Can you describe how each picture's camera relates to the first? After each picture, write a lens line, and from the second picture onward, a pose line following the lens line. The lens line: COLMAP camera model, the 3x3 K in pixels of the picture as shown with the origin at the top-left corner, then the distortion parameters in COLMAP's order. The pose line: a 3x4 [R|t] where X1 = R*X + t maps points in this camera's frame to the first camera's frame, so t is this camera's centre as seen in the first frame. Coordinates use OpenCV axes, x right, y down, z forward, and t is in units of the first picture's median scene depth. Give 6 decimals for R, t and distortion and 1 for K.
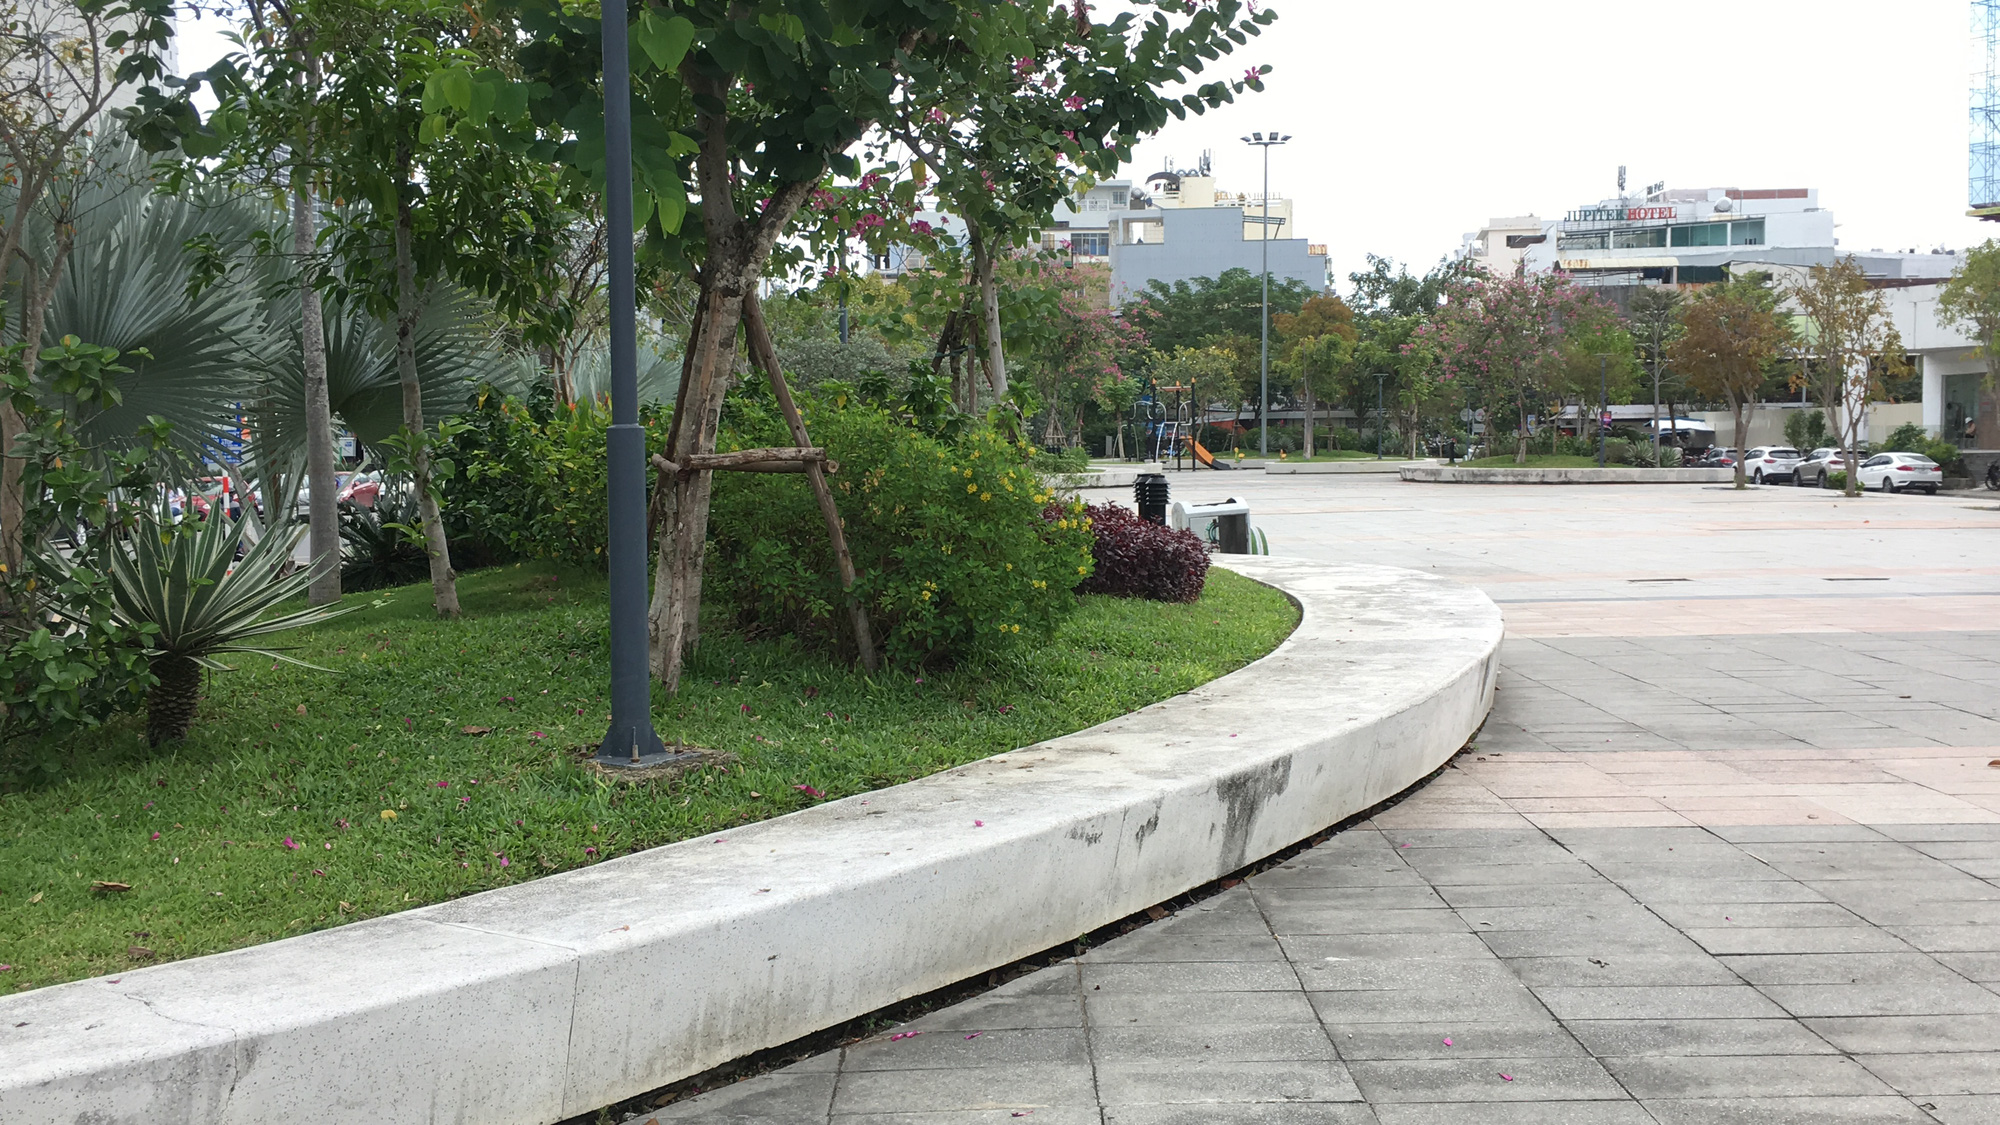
lens RADIAL K [[1987.2, 0, 1073.7], [0, 1987.2, 544.3], [0, 0, 1]] dist [0.052463, -0.036770]
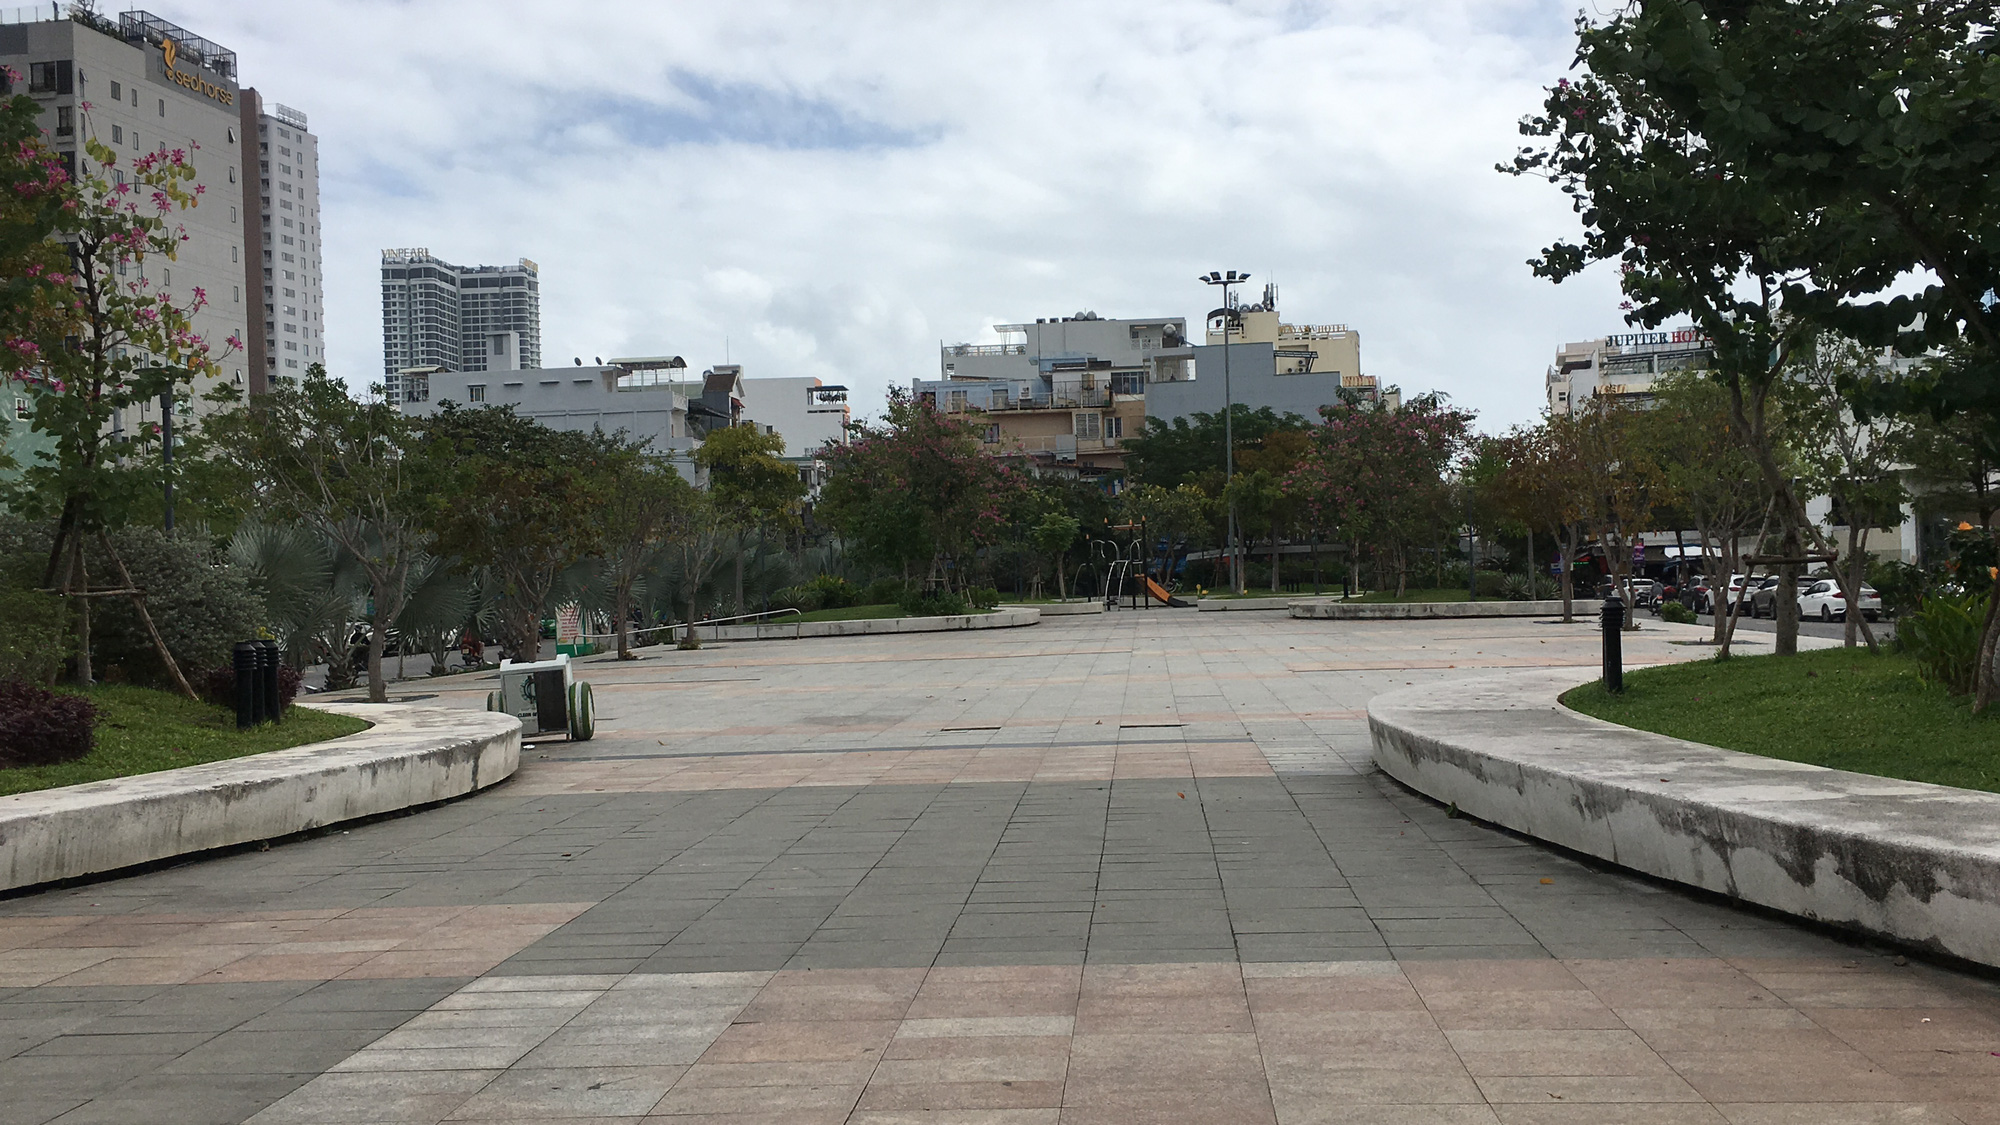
lens RADIAL K [[1987.2, 0, 1073.7], [0, 1987.2, 544.3], [0, 0, 1]] dist [0.052463, -0.036770]
pose [[0.995336, -0.020363, -0.094295, 0.112802], [0.013987, 0.997602, -0.067783, -0.001883], [0.095449, 0.066148, 0.993234, 0.002236]]
